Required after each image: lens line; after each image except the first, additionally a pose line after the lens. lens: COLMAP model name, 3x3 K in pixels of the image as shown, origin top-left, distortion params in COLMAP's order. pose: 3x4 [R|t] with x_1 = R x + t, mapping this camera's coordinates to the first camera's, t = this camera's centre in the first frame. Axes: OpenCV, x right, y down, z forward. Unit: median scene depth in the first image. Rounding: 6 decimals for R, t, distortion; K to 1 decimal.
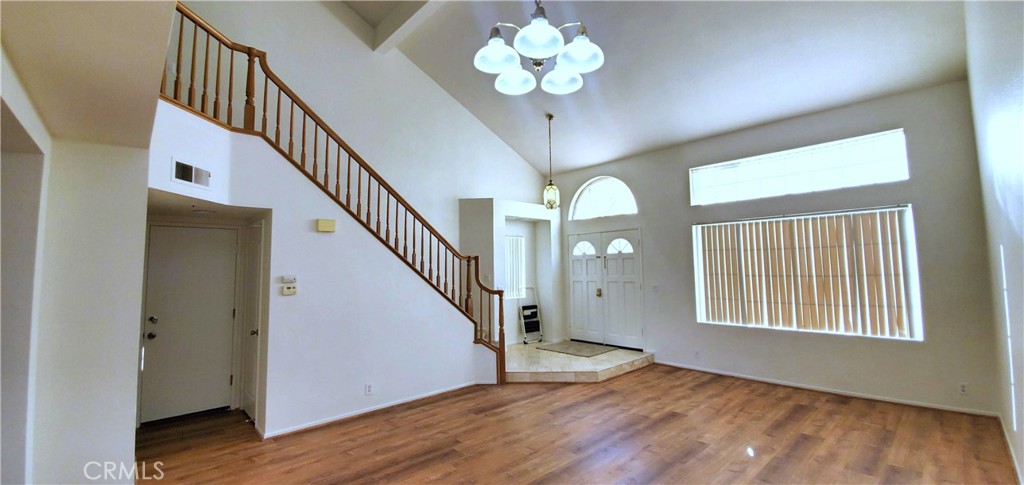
lens RADIAL K [[405.8, 0, 513.6], [0, 405.8, 236.8], [0, 0, 1]] dist [0.001263, -0.008568]
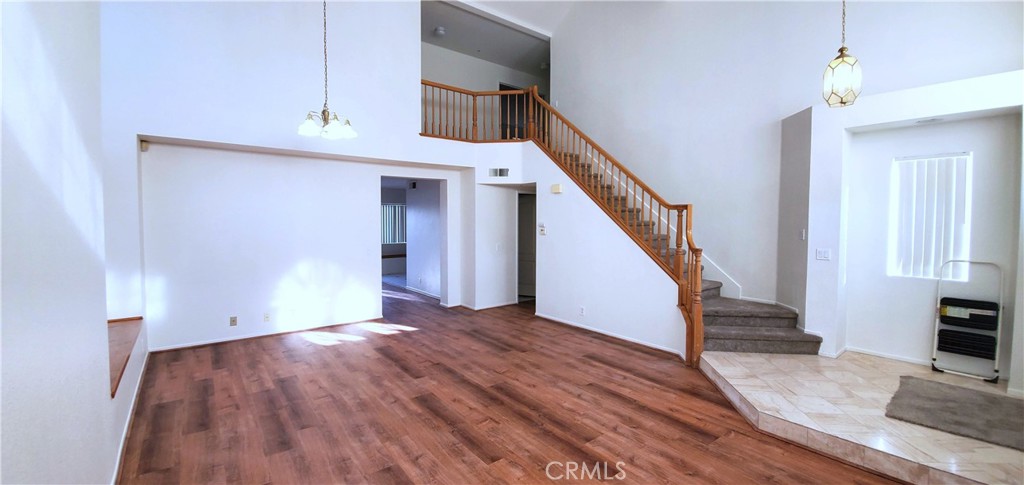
lens RADIAL K [[405.8, 0, 510.0], [0, 405.8, 232.6], [0, 0, 1]] dist [0.001263, -0.008568]
pose [[-0.085777, 0.045577, -0.995271, 0.882426], [0.078361, 0.996167, 0.038864, 0.051804], [0.993228, -0.074656, -0.089020, 0.841058]]
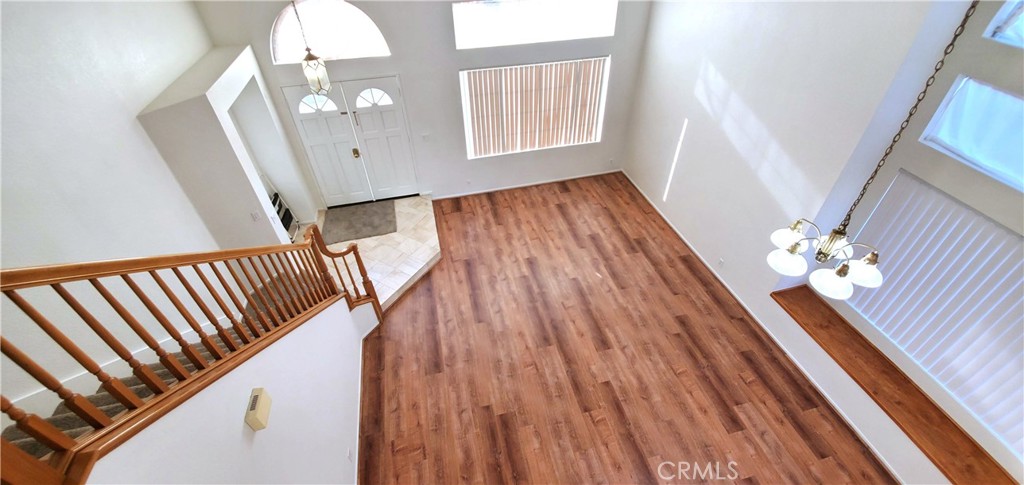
lens RADIAL K [[405.8, 0, 516.0], [0, 405.8, 235.6], [0, 0, 1]] dist [0.001263, -0.008568]
pose [[0.478466, -0.553924, 0.681350, -0.472829], [-0.063744, 0.751974, 0.656103, -0.484870], [-0.875789, -0.357355, 0.324485, 0.555573]]
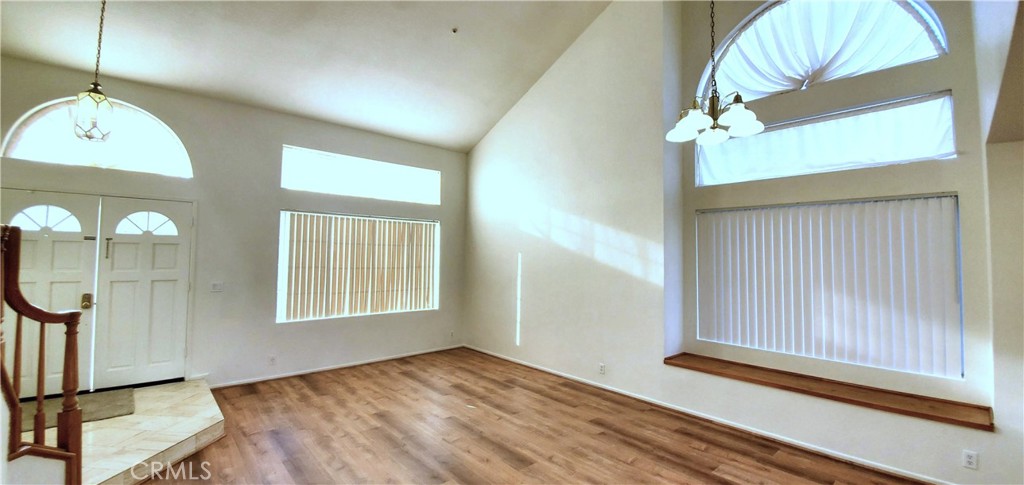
lens RADIAL K [[405.8, 0, 515.7], [0, 405.8, 236.6], [0, 0, 1]] dist [0.001263, -0.008568]
pose [[0.009361, 0.062712, 0.997988, -0.522833], [-0.094140, 0.993654, -0.061556, 0.042214], [-0.995515, -0.093374, 0.015205, 0.631070]]
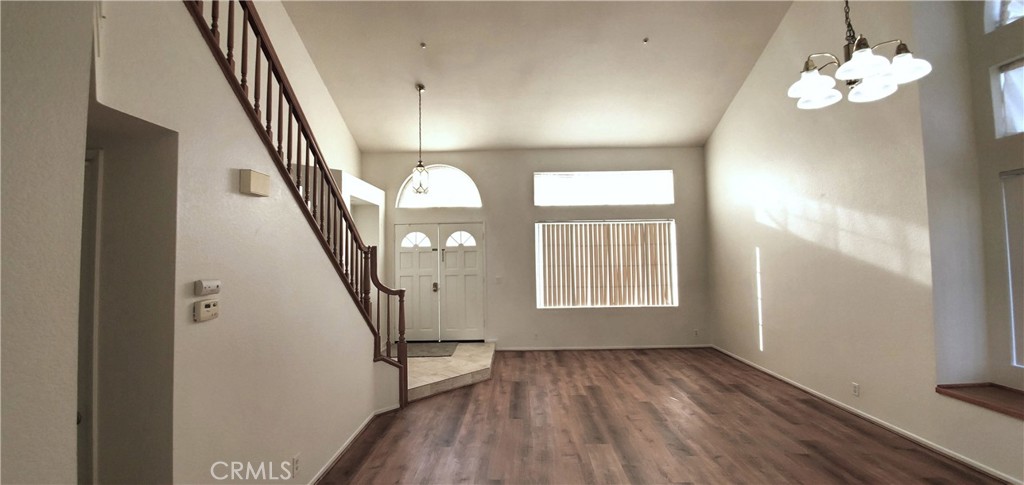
lens RADIAL K [[405.8, 0, 514.7], [0, 405.8, 234.7], [0, 0, 1]] dist [0.001263, -0.008568]
pose [[0.683507, 0.042590, 0.728700, -0.543615], [-0.051436, 0.998625, -0.010120, 0.024321], [-0.728130, -0.030564, 0.684758, 0.343248]]
